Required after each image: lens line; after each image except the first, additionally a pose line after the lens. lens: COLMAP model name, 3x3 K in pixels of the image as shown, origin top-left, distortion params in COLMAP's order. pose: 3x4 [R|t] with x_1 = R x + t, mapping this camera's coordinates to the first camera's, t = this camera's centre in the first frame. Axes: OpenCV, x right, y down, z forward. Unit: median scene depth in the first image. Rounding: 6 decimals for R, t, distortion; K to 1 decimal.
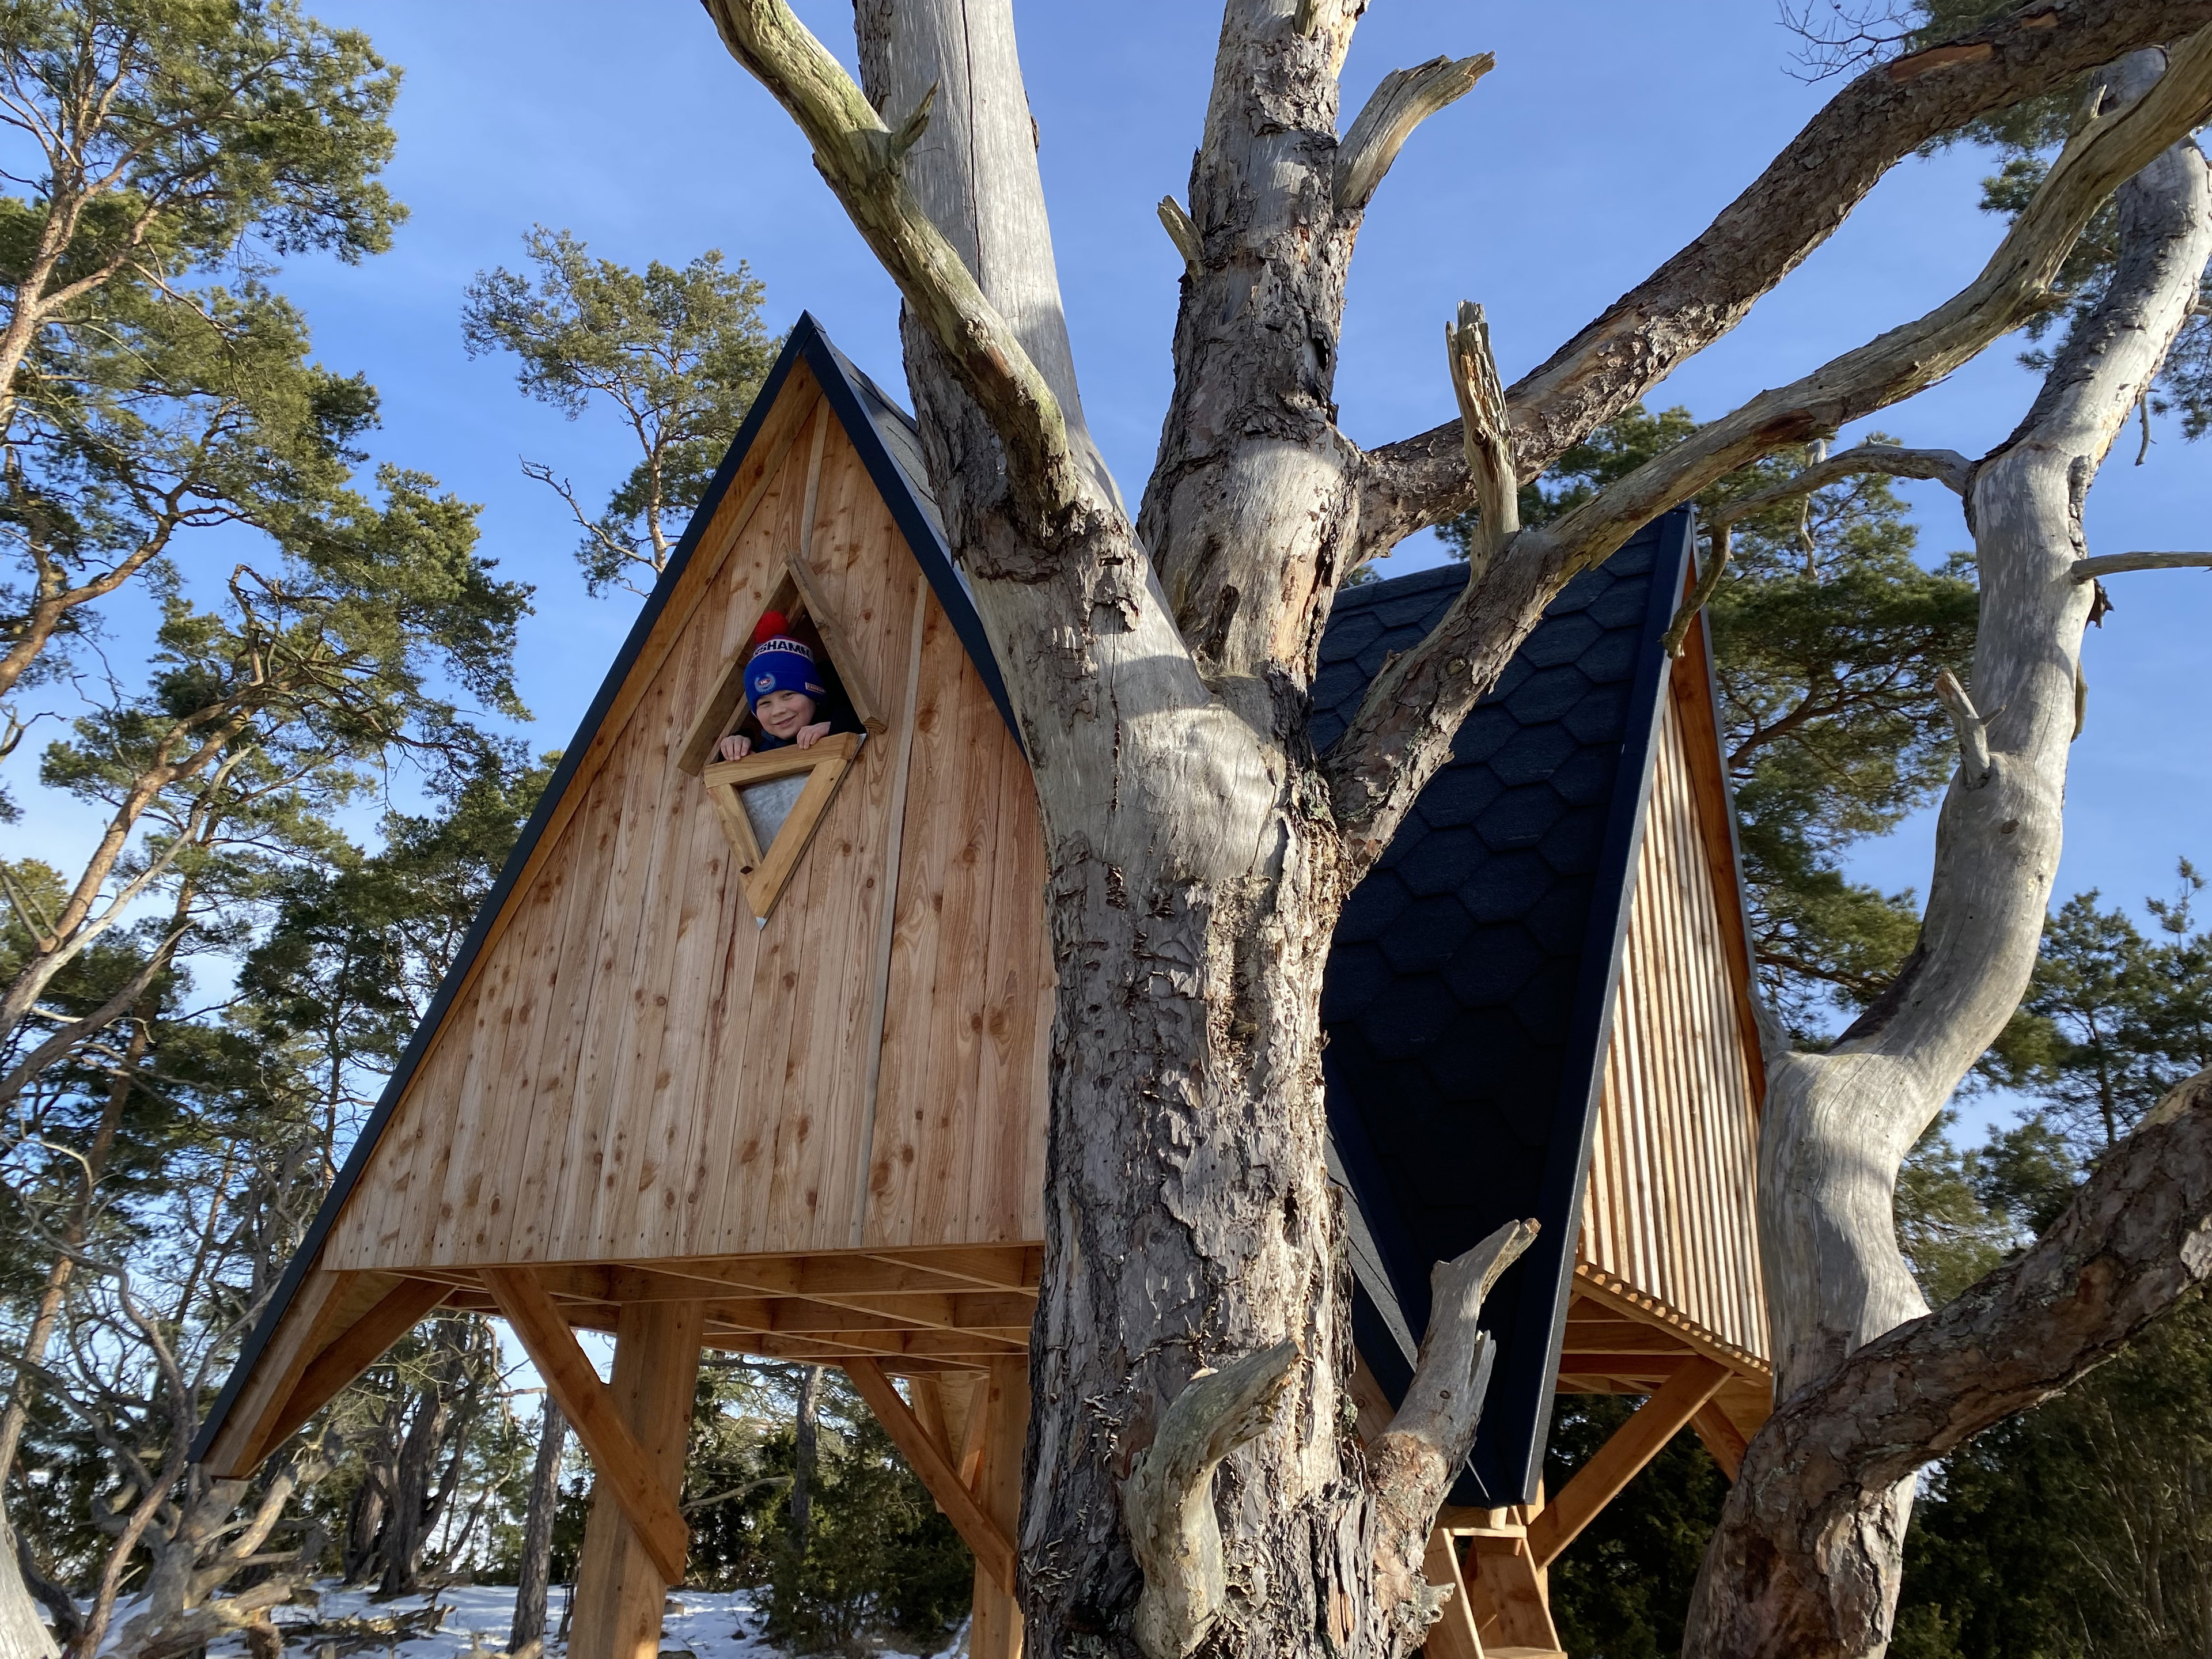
lens RADIAL K [[1655.6, 0, 1100.0], [0, 1655.6, 832.6], [0, 0, 1]] dist [0.122491, -0.193070]
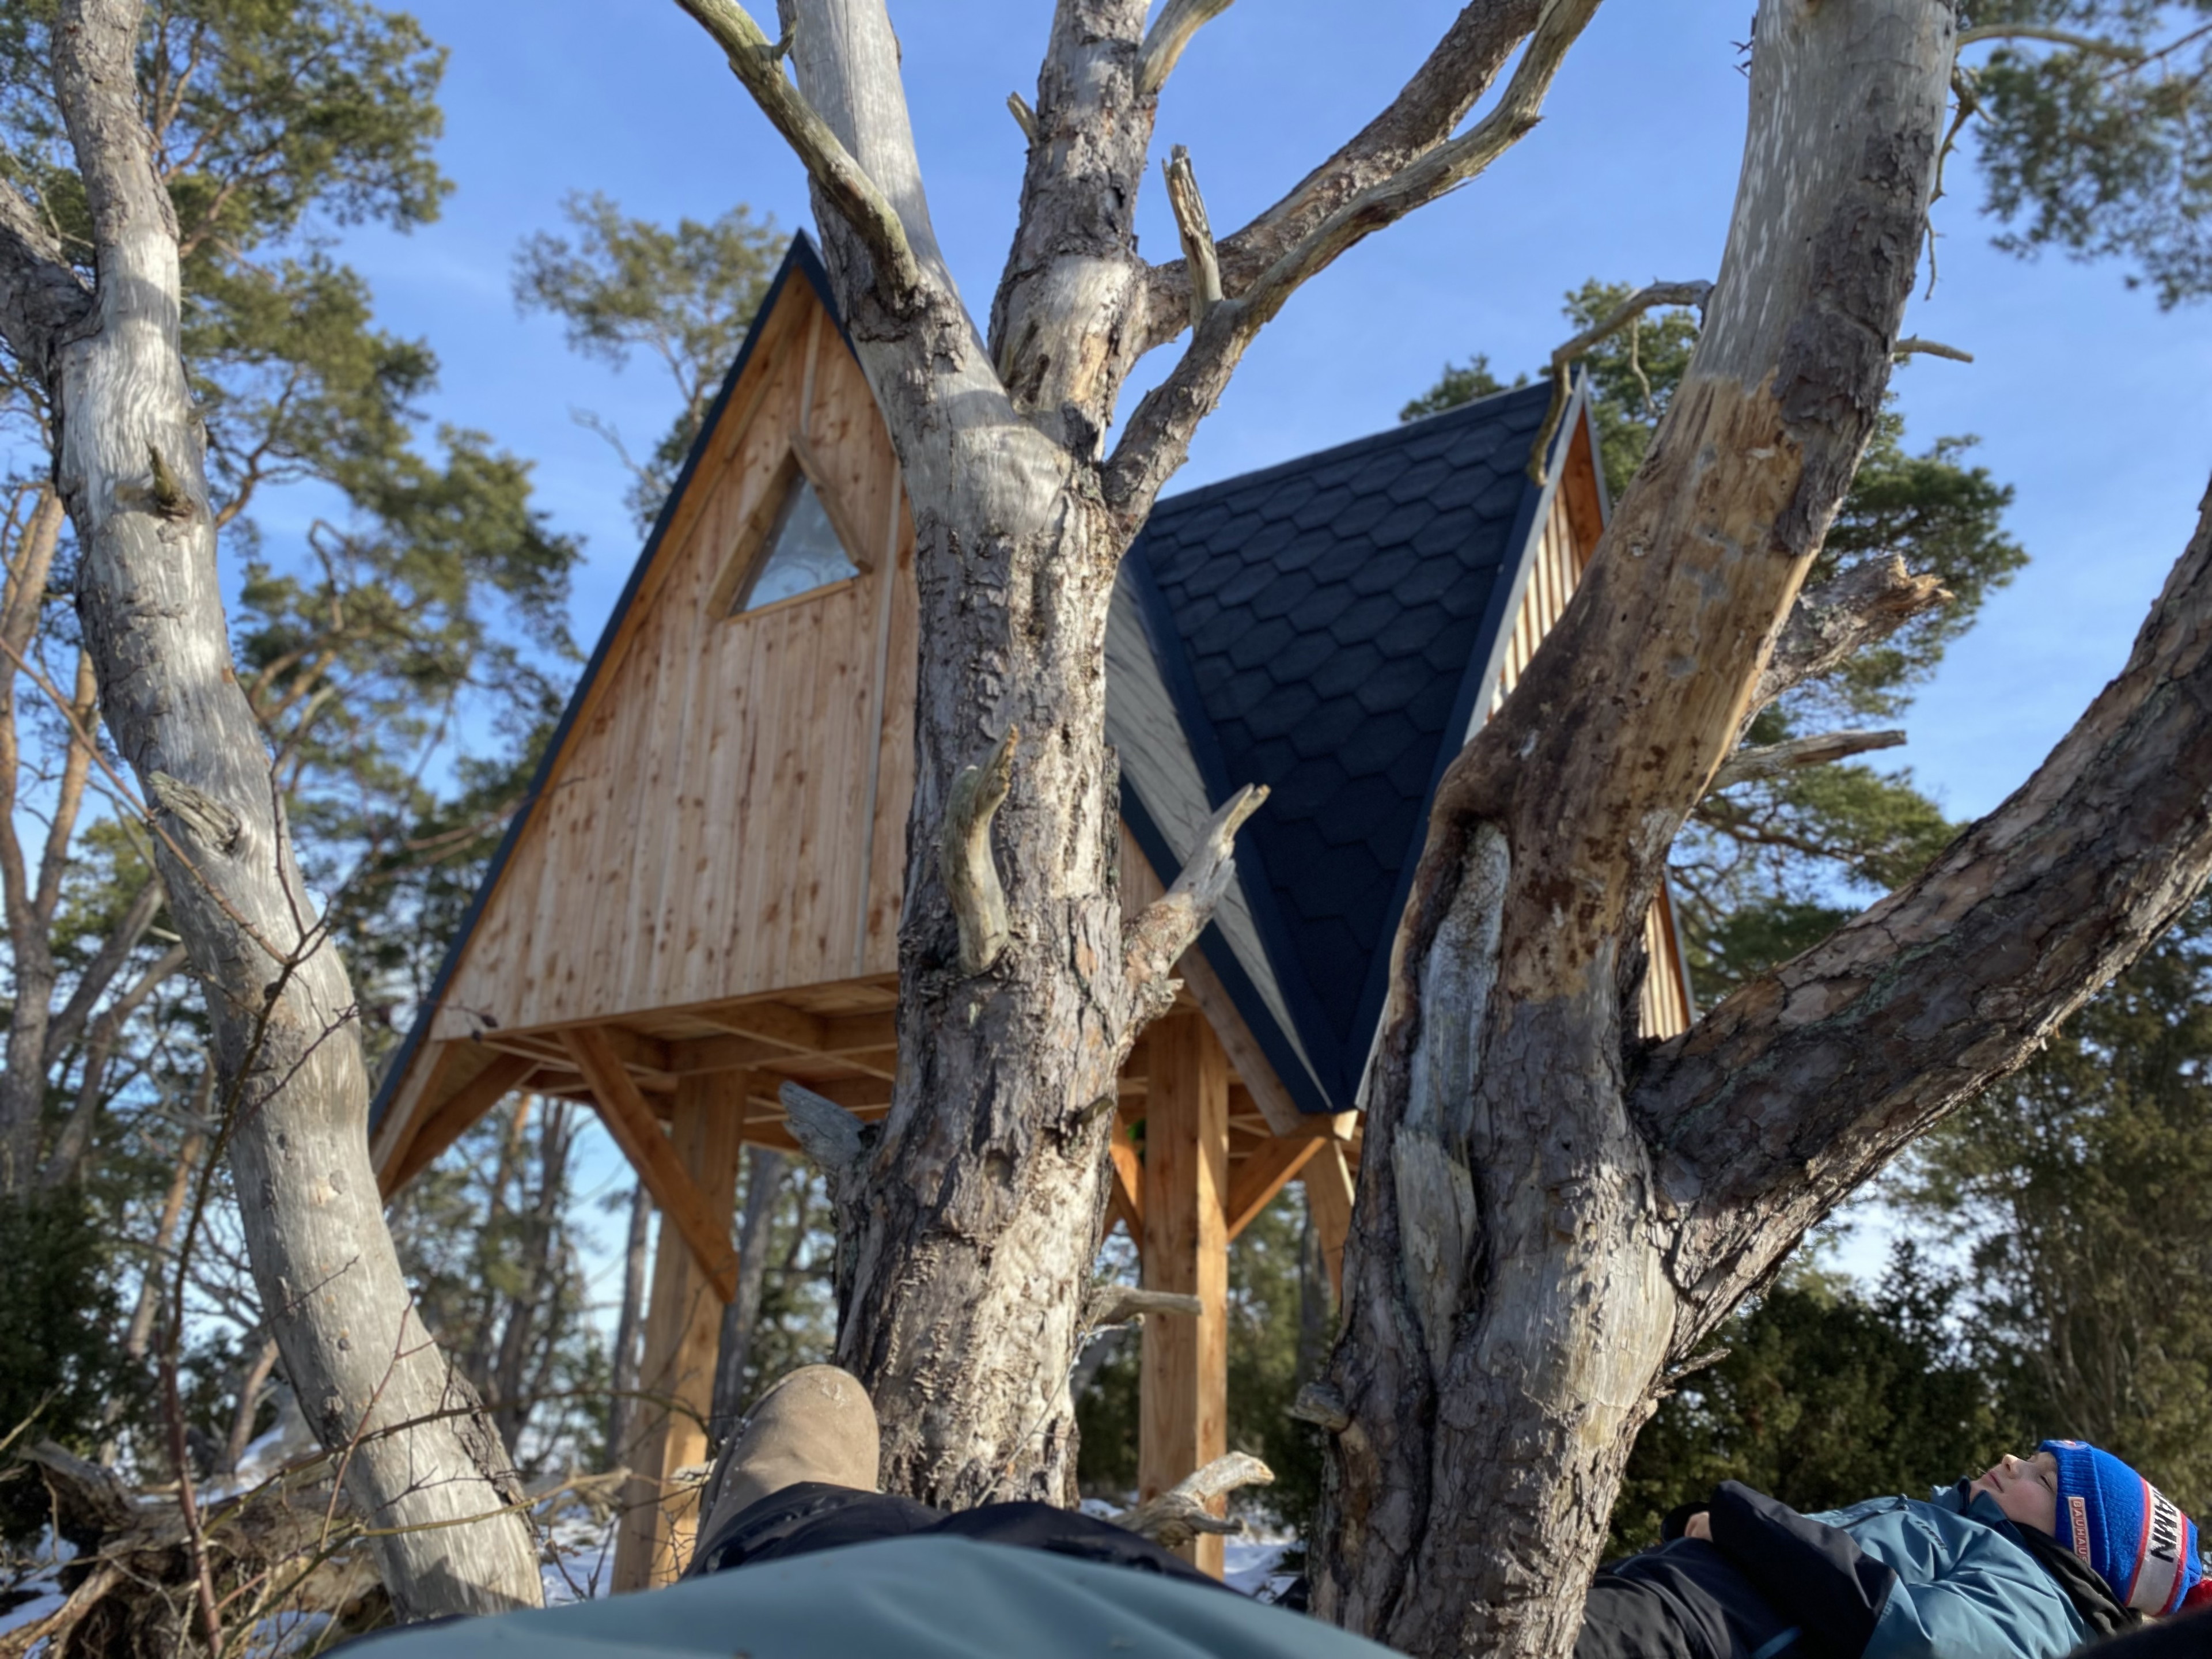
lens RADIAL K [[1896.4, 0, 1134.4], [0, 1896.4, 926.9], [0, 0, 1]] dist [0.151296, -0.287354]
pose [[0.998019, -0.028455, -0.056102, 0.212854], [0.029348, 0.999454, 0.015157, 0.295125], [0.055640, -0.016773, 0.998310, -0.610742]]
